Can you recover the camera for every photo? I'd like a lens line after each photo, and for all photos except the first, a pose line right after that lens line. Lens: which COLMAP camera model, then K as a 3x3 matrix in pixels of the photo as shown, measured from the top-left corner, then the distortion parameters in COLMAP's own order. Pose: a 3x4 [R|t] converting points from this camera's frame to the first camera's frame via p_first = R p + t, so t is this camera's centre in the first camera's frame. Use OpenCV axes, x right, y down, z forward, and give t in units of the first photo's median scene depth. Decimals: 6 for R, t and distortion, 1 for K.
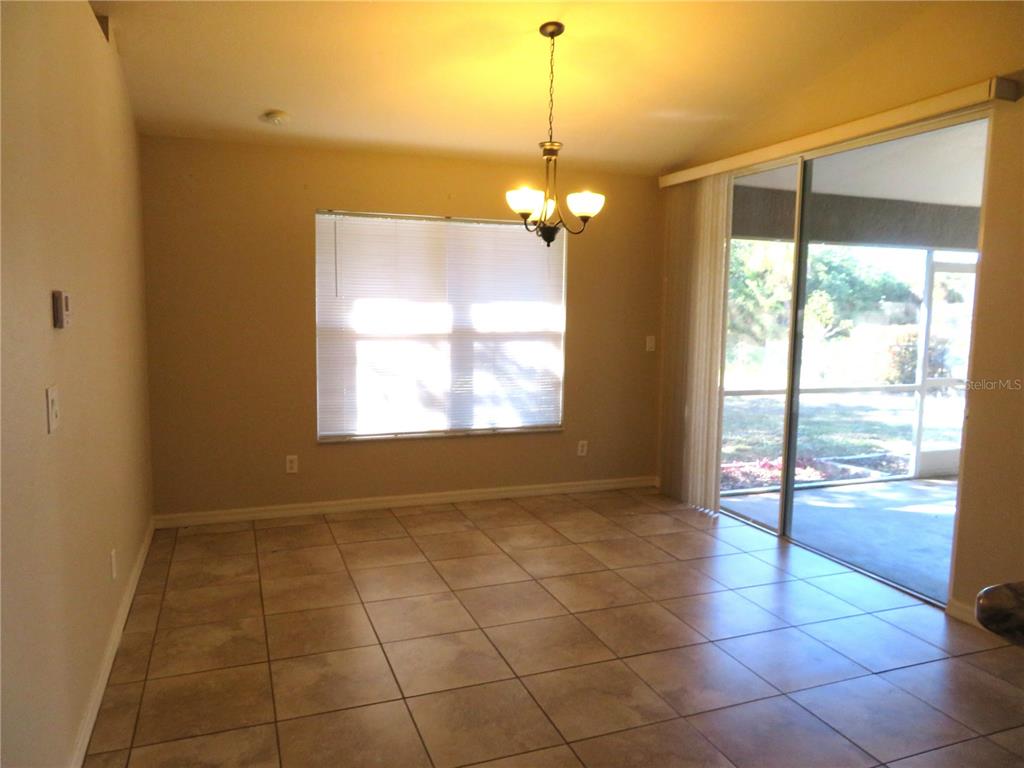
lens RADIAL K [[735.1, 0, 507.0], [0, 735.1, 380.1], [0, 0, 1]] dist [0.000478, -0.002037]
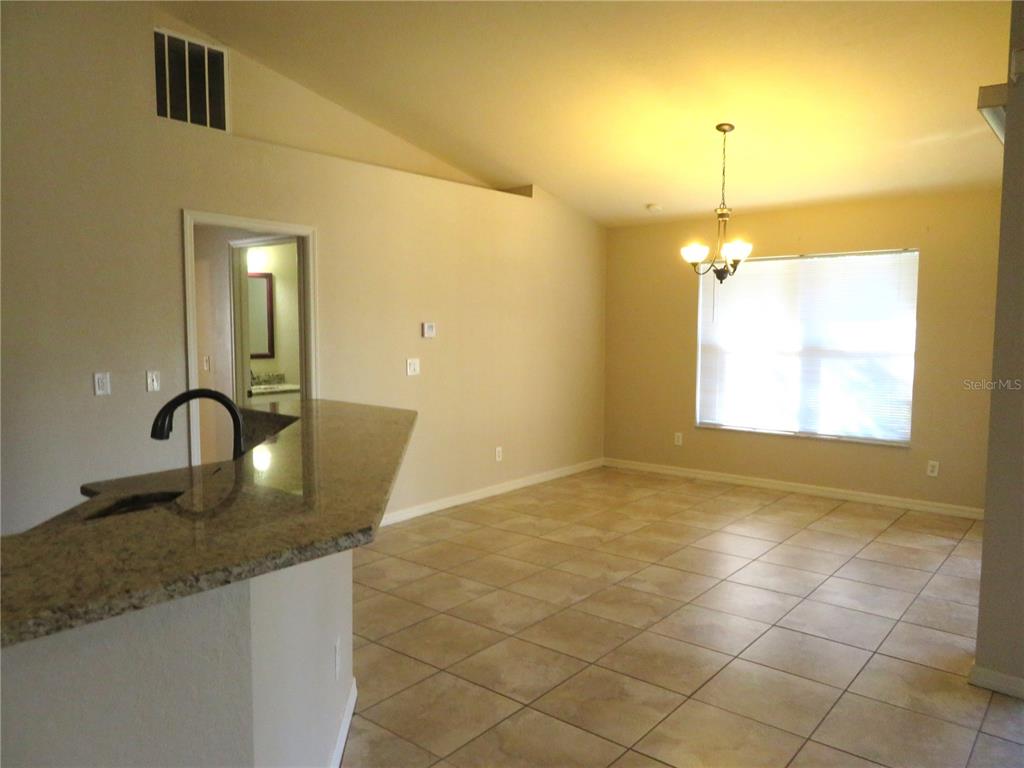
lens RADIAL K [[731.0, 0, 516.5], [0, 731.0, 383.2], [0, 0, 1]] dist [-0.008510, 0.003103]
pose [[0.502899, 0.055722, -0.862547, 0.756562], [-0.084428, 0.996315, 0.015139, 0.010731], [0.860212, 0.065209, 0.505750, -0.002141]]
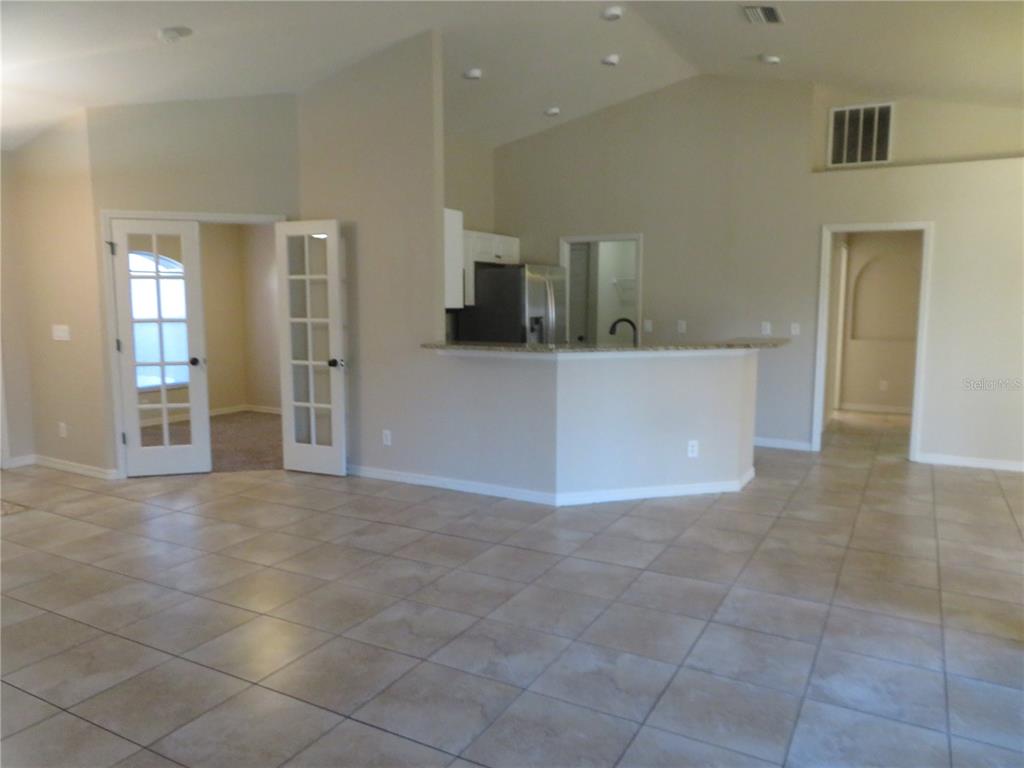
lens RADIAL K [[735.1, 0, 511.3], [0, 735.1, 385.9], [0, 0, 1]] dist [0.000478, -0.002037]
pose [[-0.759341, 0.061357, -0.647793, 1.080708], [-0.078608, 0.979603, 0.184930, -0.040271], [0.645927, 0.191347, -0.739030, 0.590303]]
